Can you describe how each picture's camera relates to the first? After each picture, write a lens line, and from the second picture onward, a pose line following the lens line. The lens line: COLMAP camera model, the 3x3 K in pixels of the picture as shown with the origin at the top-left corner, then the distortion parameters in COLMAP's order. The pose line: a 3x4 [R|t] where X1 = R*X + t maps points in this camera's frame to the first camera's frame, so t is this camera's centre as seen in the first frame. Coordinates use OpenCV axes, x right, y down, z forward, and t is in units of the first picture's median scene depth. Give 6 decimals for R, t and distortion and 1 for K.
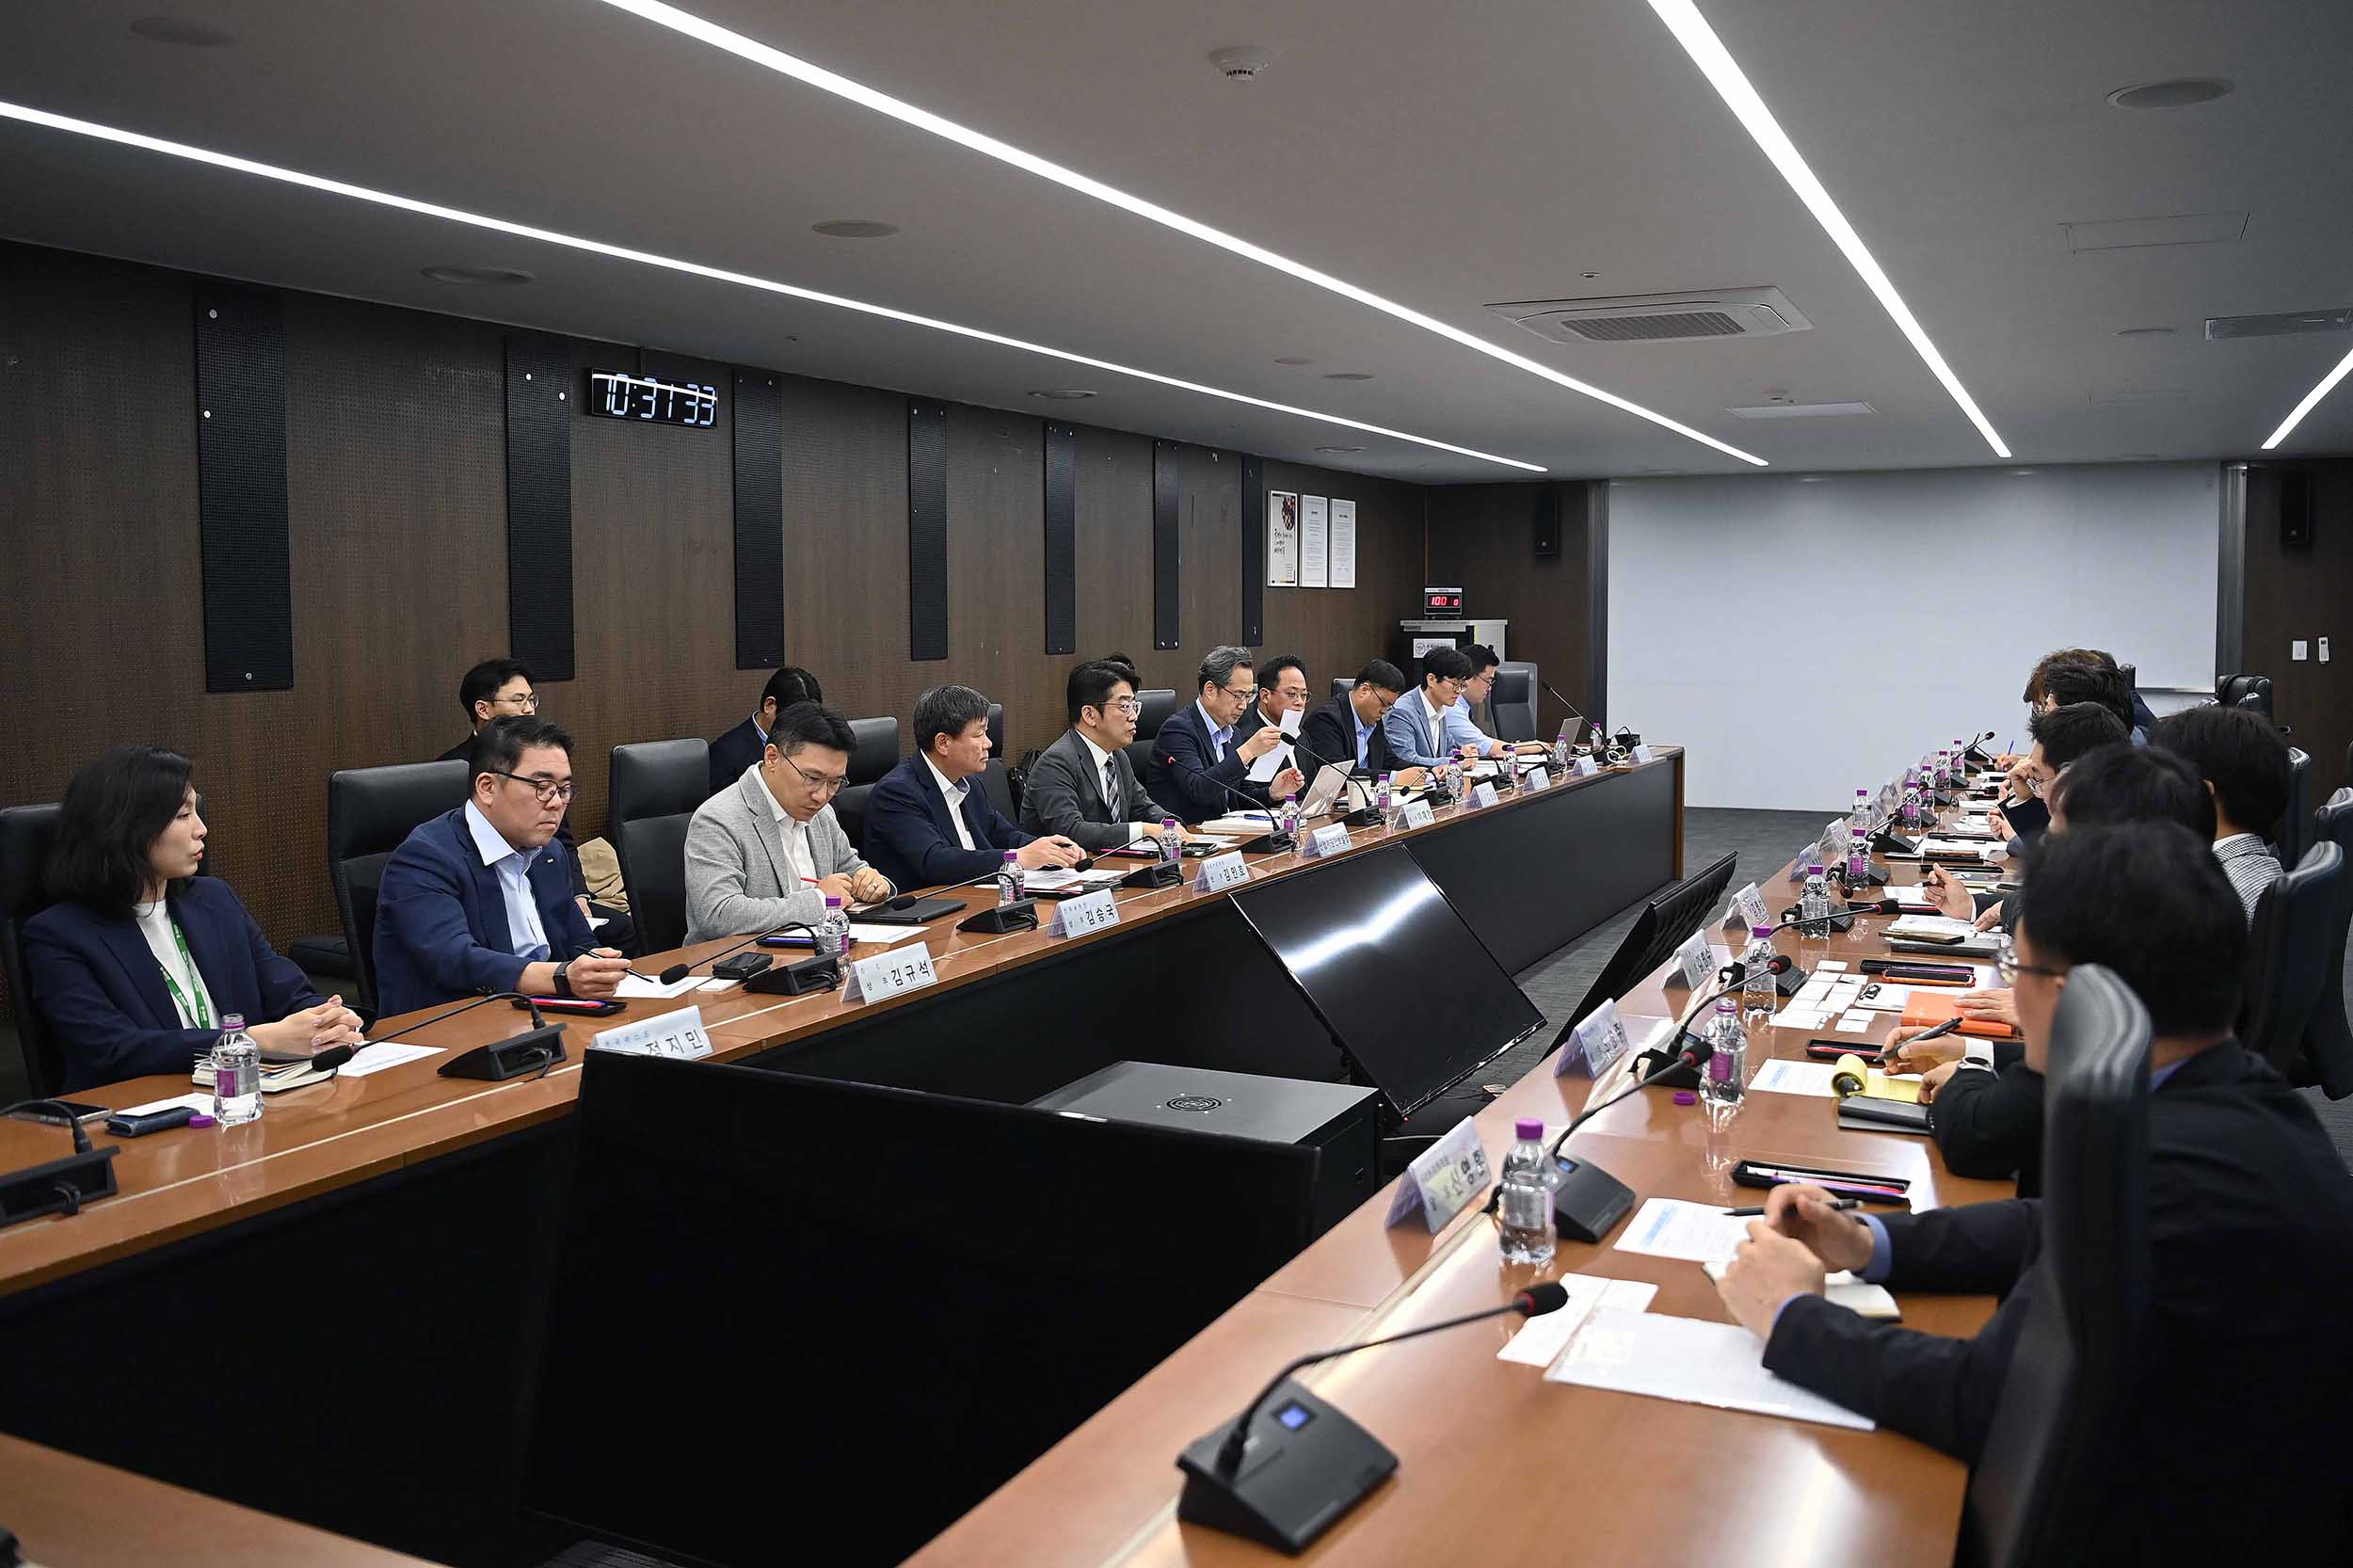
lens RADIAL K [[1984.9, 0, 1176.5], [0, 1984.9, 784.0], [0, 0, 1]] dist [0.000713, -0.001901]
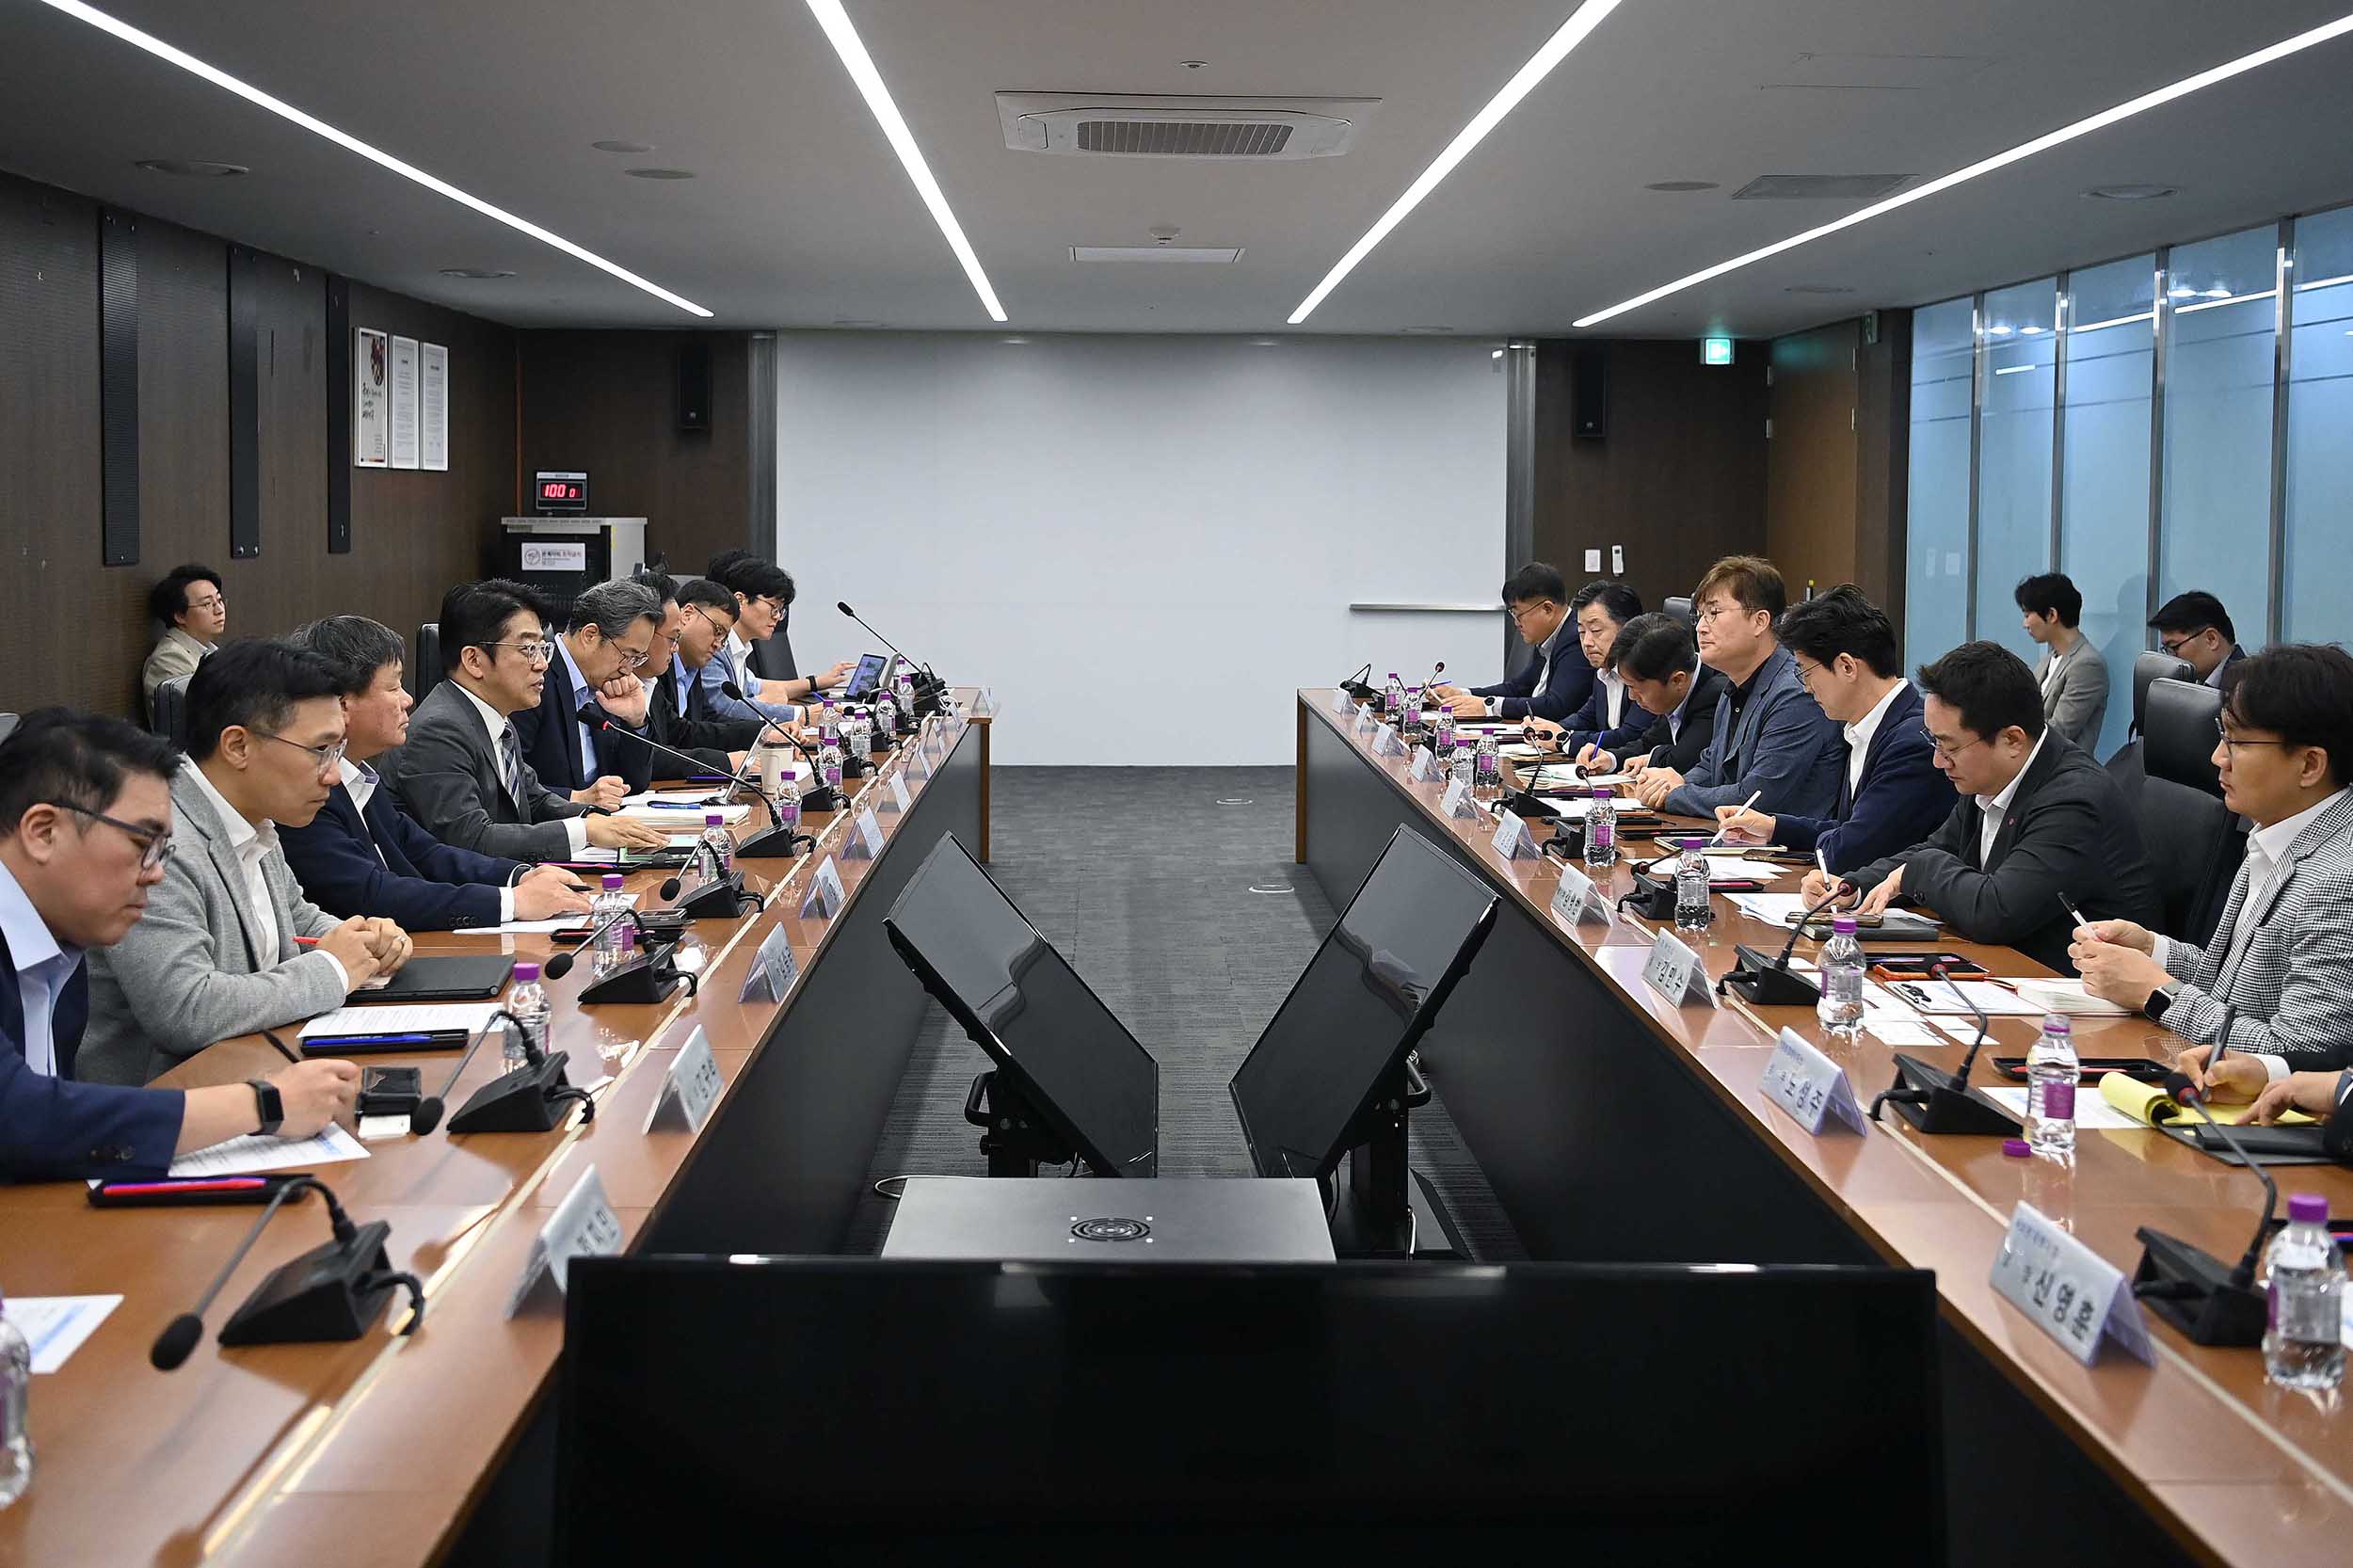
lens RADIAL K [[2606.8, 0, 1176.5], [0, 2606.8, 784.0], [0, 0, 1]] dist [0.046272, -0.001120]
pose [[0.894799, -0.037710, 0.444874, -0.171882], [0.029034, 0.999232, 0.026303, -0.007706], [-0.445524, -0.010620, 0.895207, 0.087526]]
